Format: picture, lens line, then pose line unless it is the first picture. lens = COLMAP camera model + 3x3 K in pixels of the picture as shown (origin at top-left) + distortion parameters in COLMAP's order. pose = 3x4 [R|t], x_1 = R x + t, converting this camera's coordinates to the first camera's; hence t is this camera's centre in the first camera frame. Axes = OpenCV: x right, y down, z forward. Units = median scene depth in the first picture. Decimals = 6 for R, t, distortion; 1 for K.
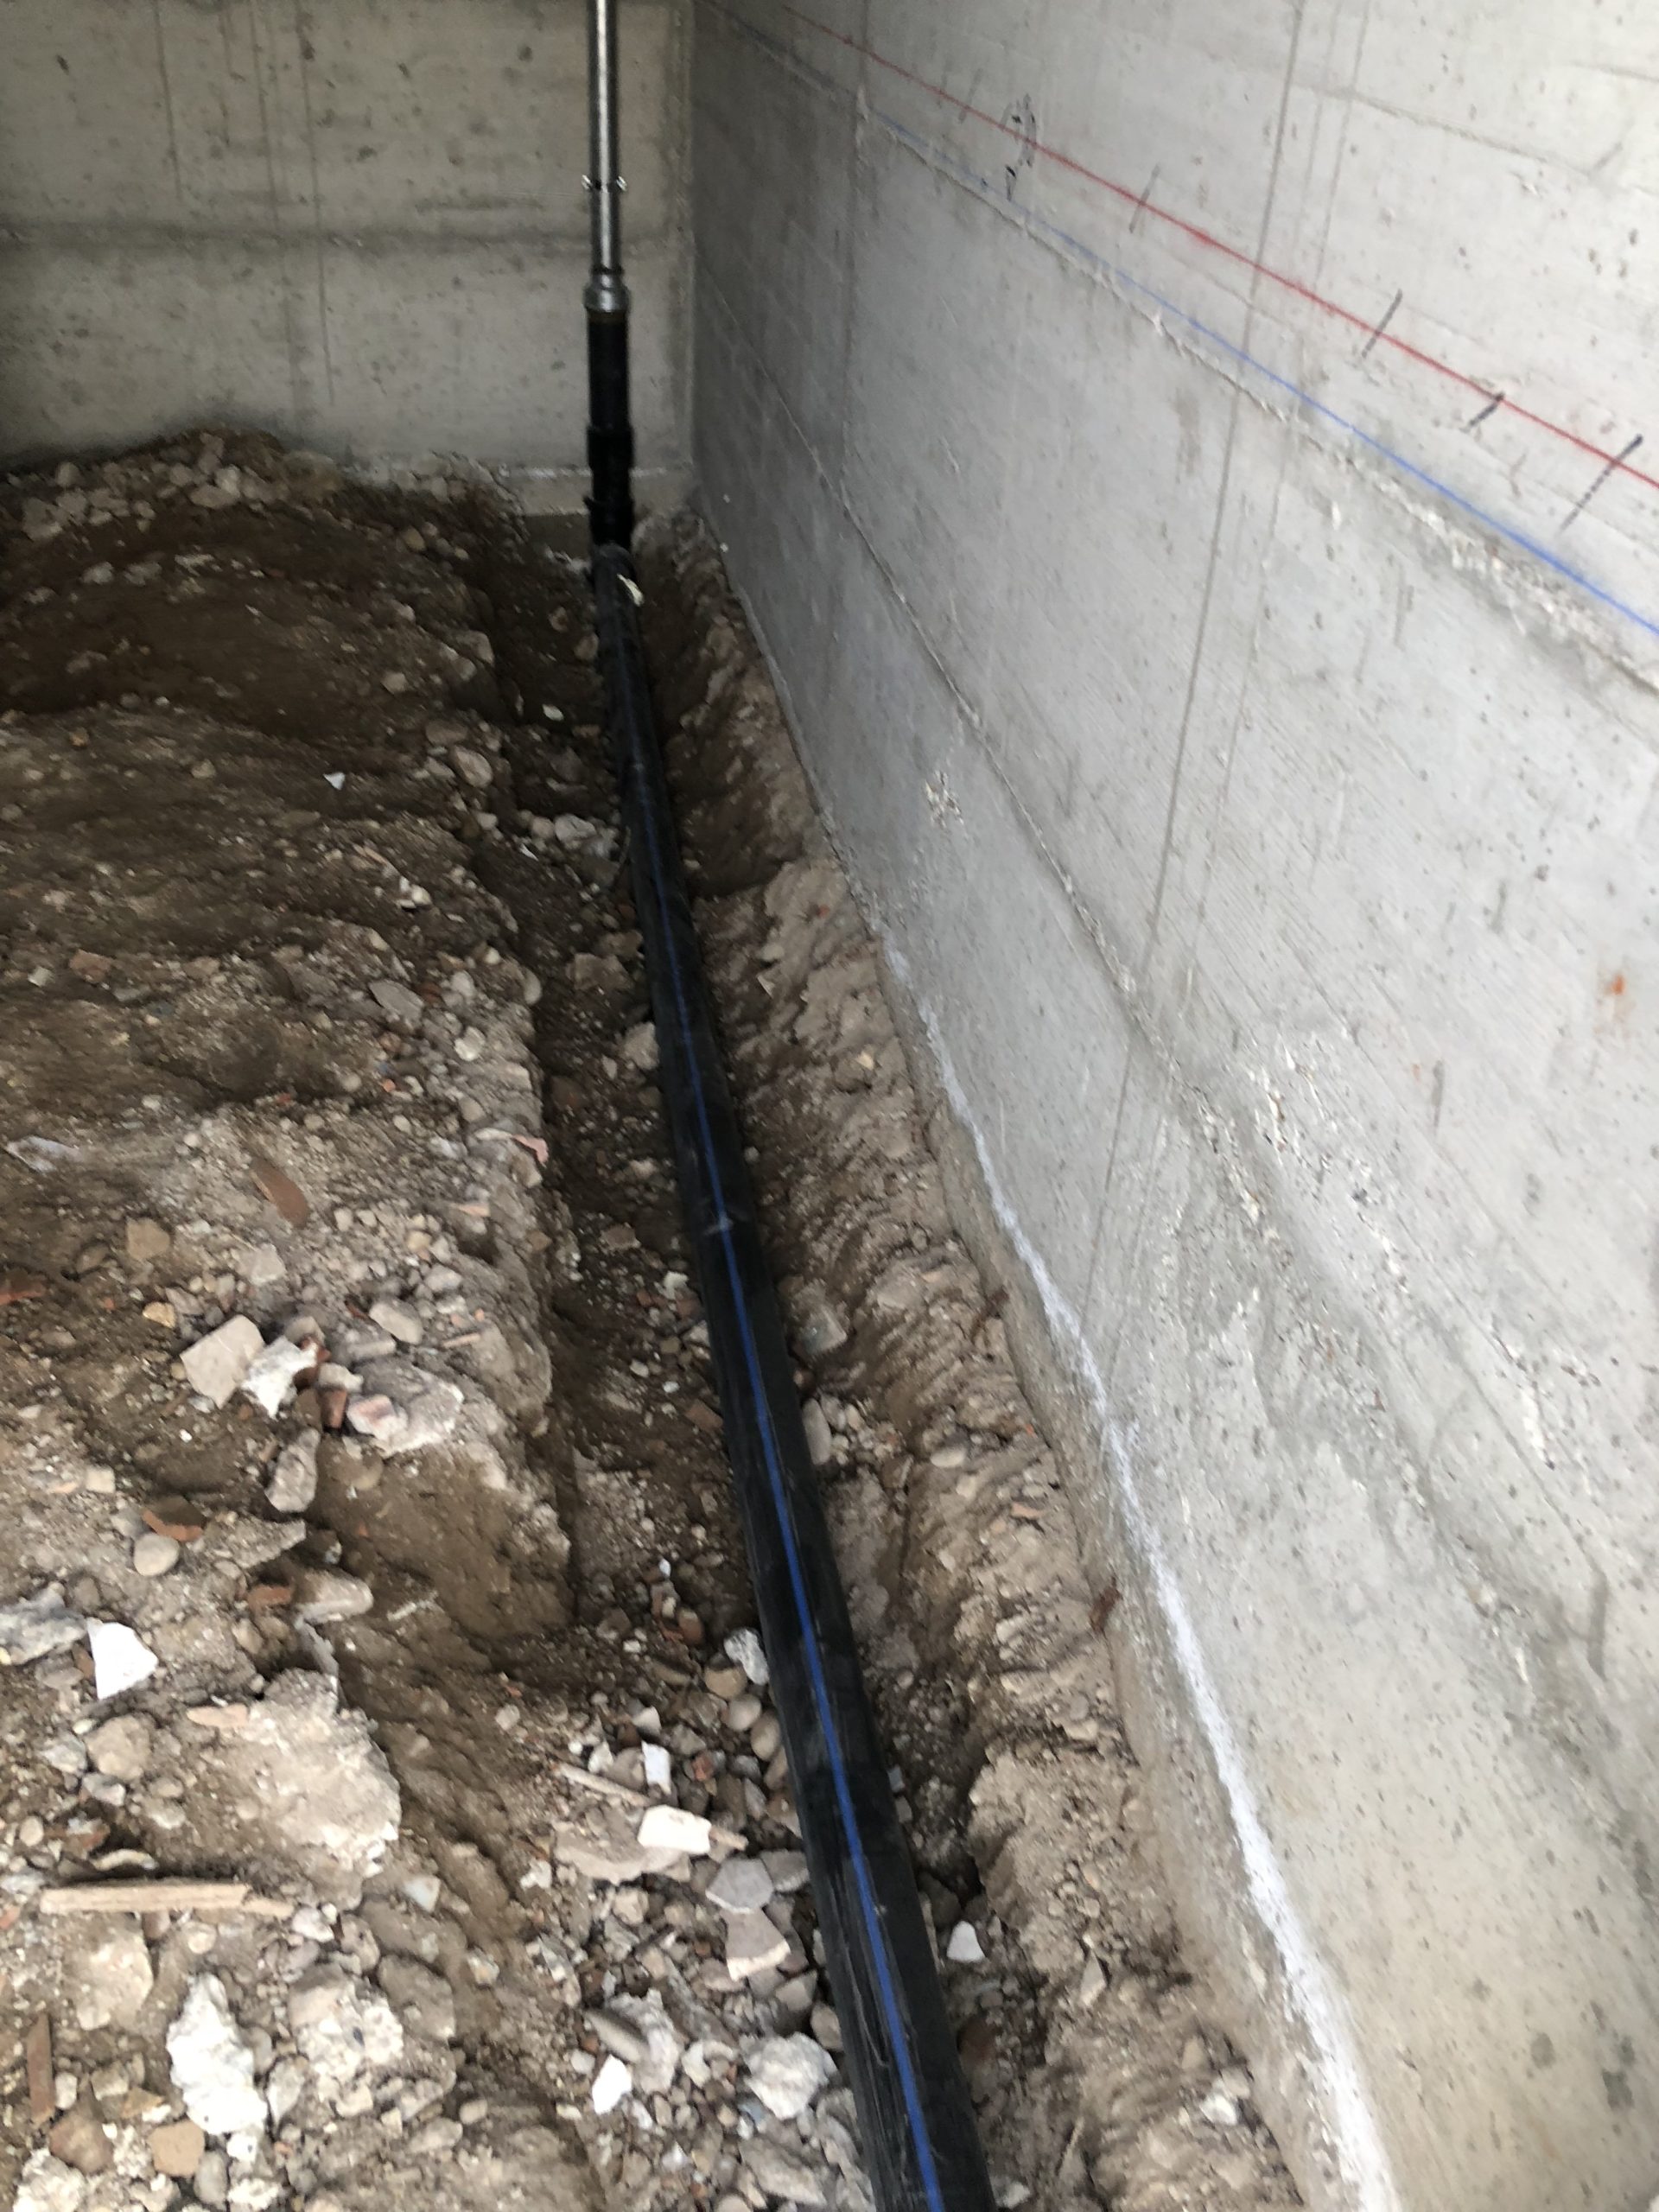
lens RADIAL K [[1818.6, 0, 829.5], [0, 1818.6, 1106.0], [0, 0, 1]] dist [0.006533, 0.004095]
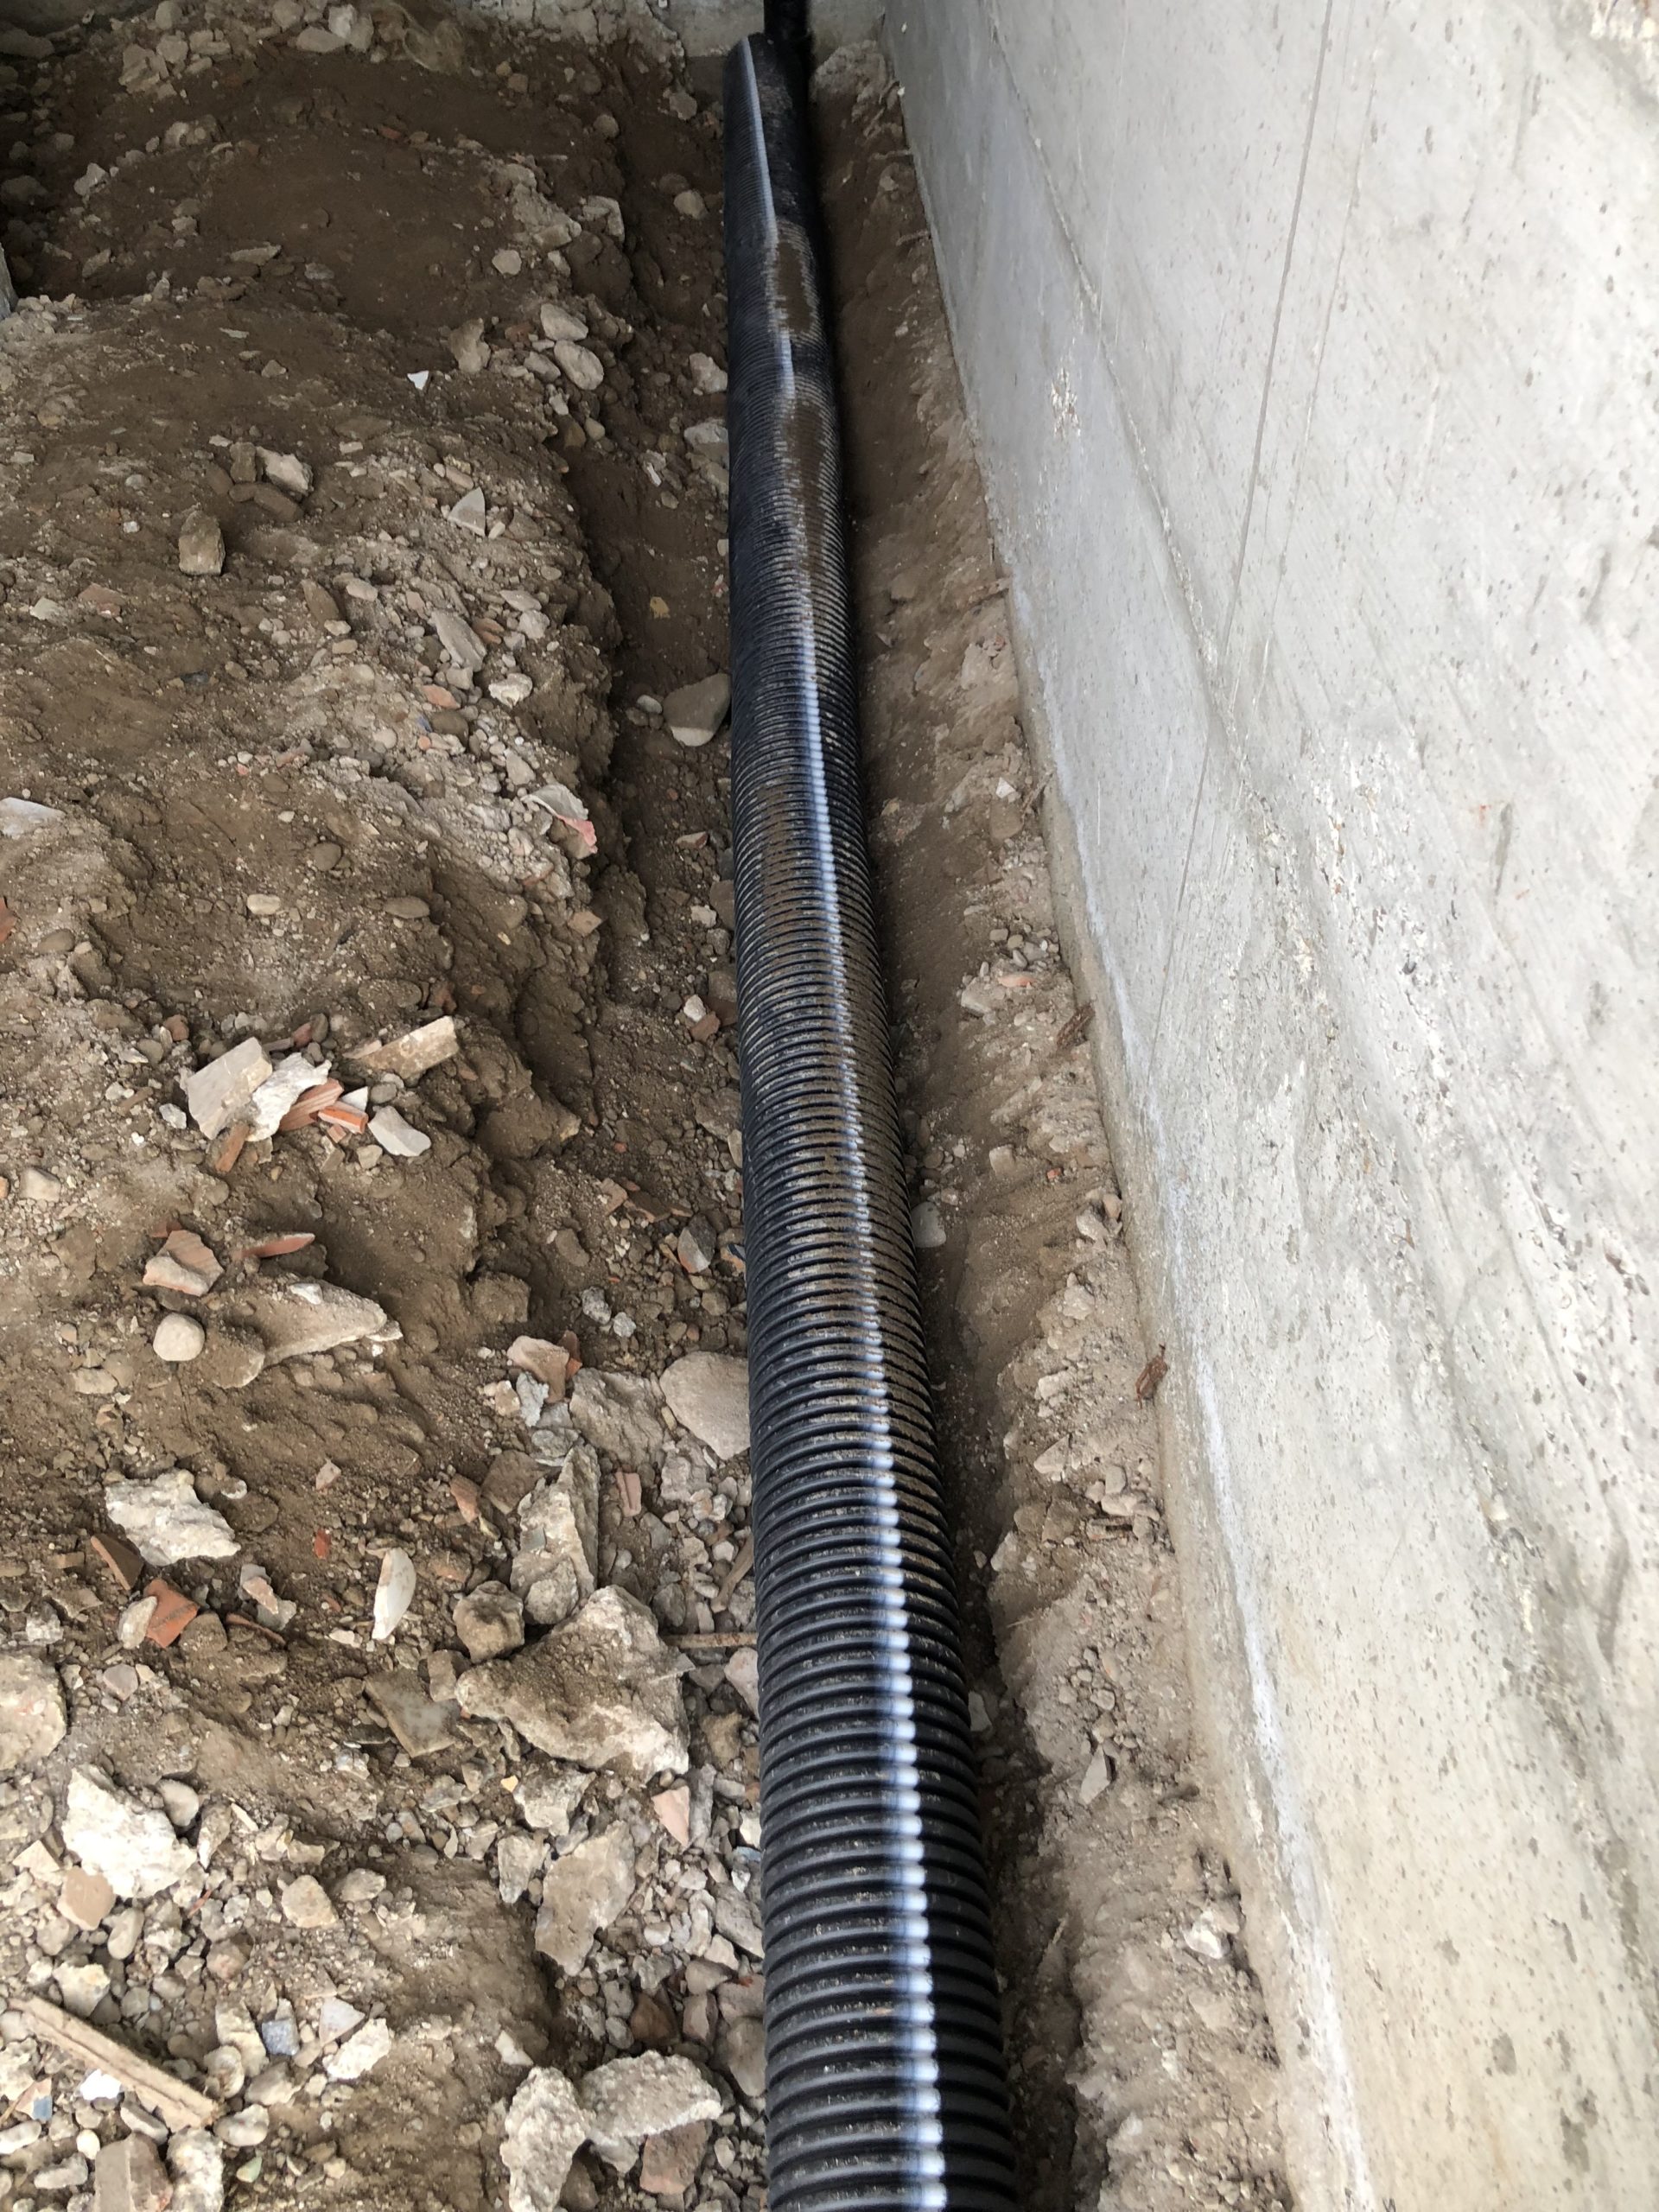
lens RADIAL K [[1818.6, 0, 829.5], [0, 1818.6, 1106.0], [0, 0, 1]] dist [0.006533, 0.004095]
pose [[0.989978, 0.054592, -0.130244, 0.130278], [-0.027192, 0.978690, 0.203536, -0.035691], [0.138580, -0.197954, 0.970366, 0.188937]]
